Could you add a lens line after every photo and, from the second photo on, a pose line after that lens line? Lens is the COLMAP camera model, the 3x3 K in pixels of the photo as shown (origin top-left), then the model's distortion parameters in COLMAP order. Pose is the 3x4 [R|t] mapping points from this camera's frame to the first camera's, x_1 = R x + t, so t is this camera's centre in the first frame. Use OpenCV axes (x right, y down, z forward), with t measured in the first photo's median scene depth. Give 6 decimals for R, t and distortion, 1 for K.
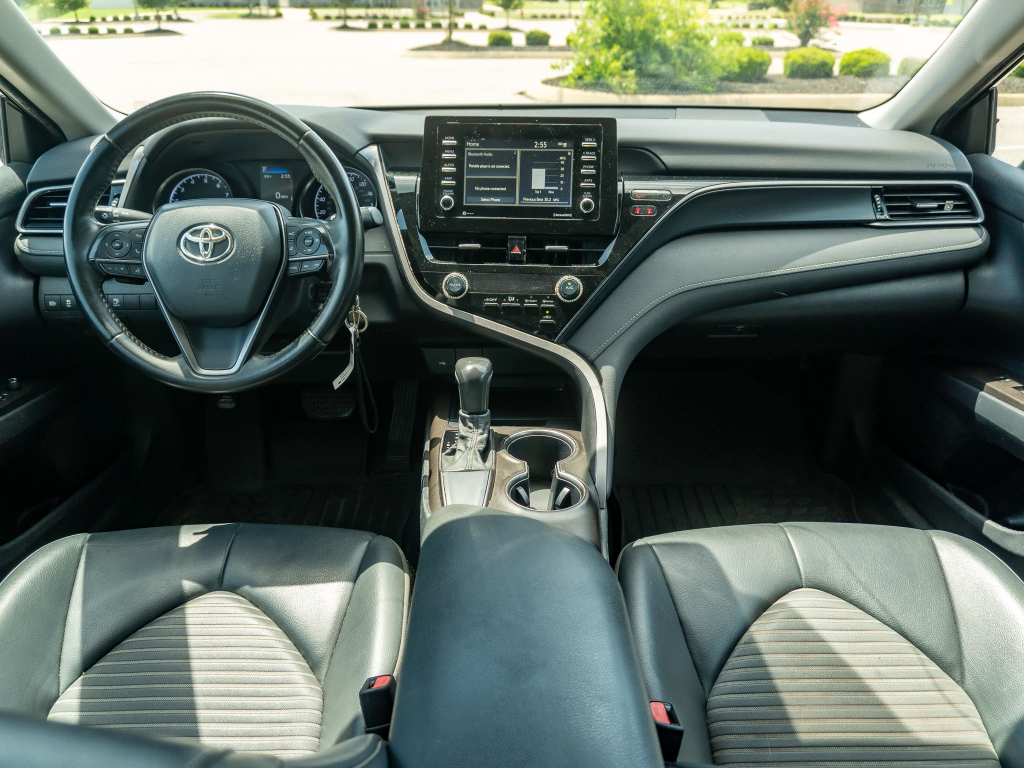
lens RADIAL K [[815.8, 0, 524.9], [0, 815.8, 401.9], [0, 0, 1]] dist [-0.011922, -0.007037]
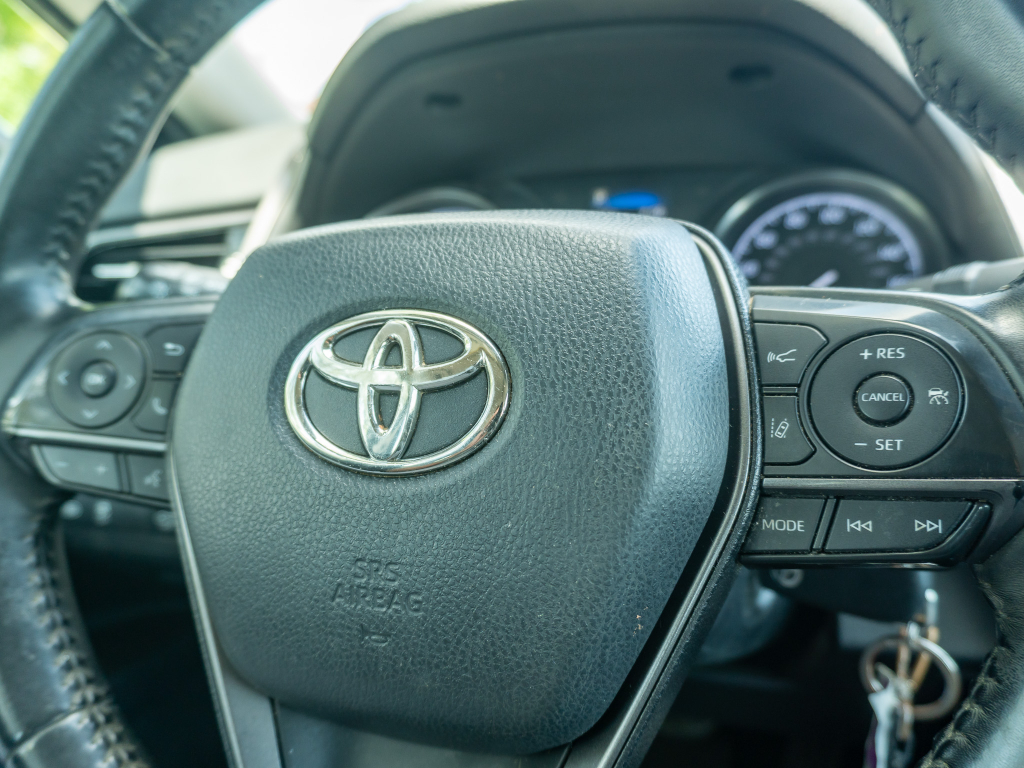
lens RADIAL K [[815.8, 0, 508.6], [0, 815.8, 391.2], [0, 0, 1]] dist [-0.011922, -0.007037]
pose [[0.943618, 0.039678, -0.328648, -0.247280], [-0.094786, 0.983608, -0.153396, -0.139773], [0.317175, 0.175899, 0.931912, 0.687705]]
